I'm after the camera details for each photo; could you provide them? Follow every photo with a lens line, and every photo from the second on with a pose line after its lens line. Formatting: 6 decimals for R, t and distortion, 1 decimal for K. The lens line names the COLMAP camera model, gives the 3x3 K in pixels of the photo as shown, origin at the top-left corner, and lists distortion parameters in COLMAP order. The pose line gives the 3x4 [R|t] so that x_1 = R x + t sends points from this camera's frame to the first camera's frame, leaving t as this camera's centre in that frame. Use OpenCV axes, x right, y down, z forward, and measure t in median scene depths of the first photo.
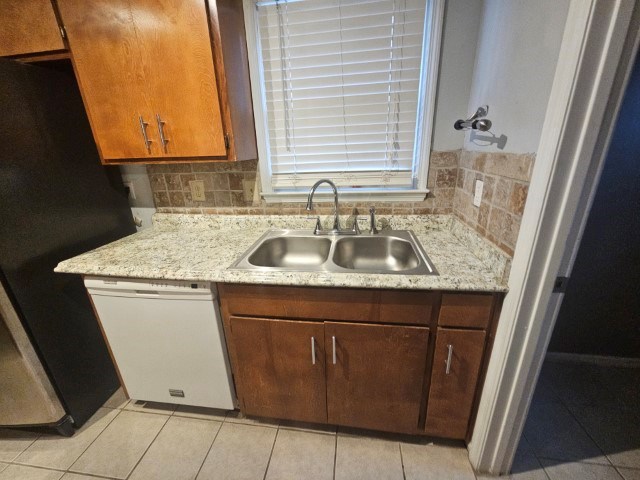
lens RADIAL K [[264.4, 0, 317.2], [0, 264.4, 240.4], [0, 0, 1]] dist [-0.001508, 0.000470]
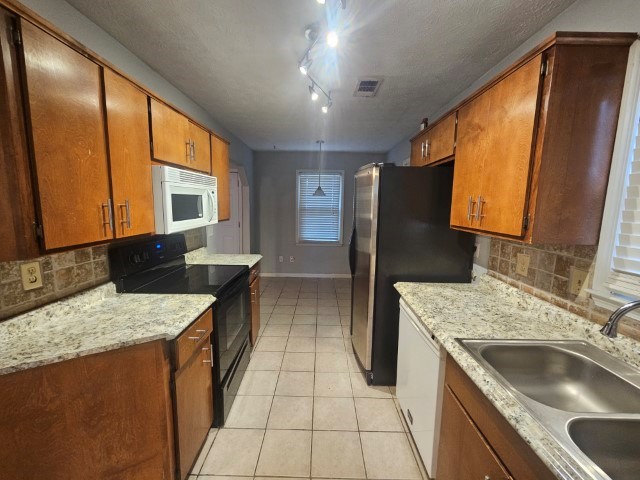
lens RADIAL K [[264.4, 0, 317.2], [0, 264.4, 240.4], [0, 0, 1]] dist [-0.001508, 0.000470]
pose [[0.133354, 0.170590, -0.976276, 0.426887], [-0.350453, 0.929548, 0.114555, -0.141941], [0.927038, 0.326862, 0.183743, 0.138166]]
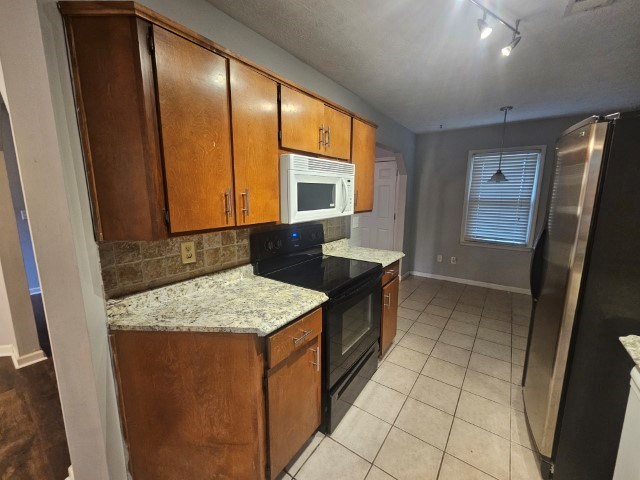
lens RADIAL K [[265.8, 0, 320.0], [0, 265.8, 240.0], [0, 0, 1]] dist [-0.000322, 0.000159]
pose [[-0.453395, 0.183595, -0.872196, 0.167346], [-0.287713, 0.896024, 0.338173, -0.167322], [0.843596, 0.404268, -0.353430, 0.272961]]
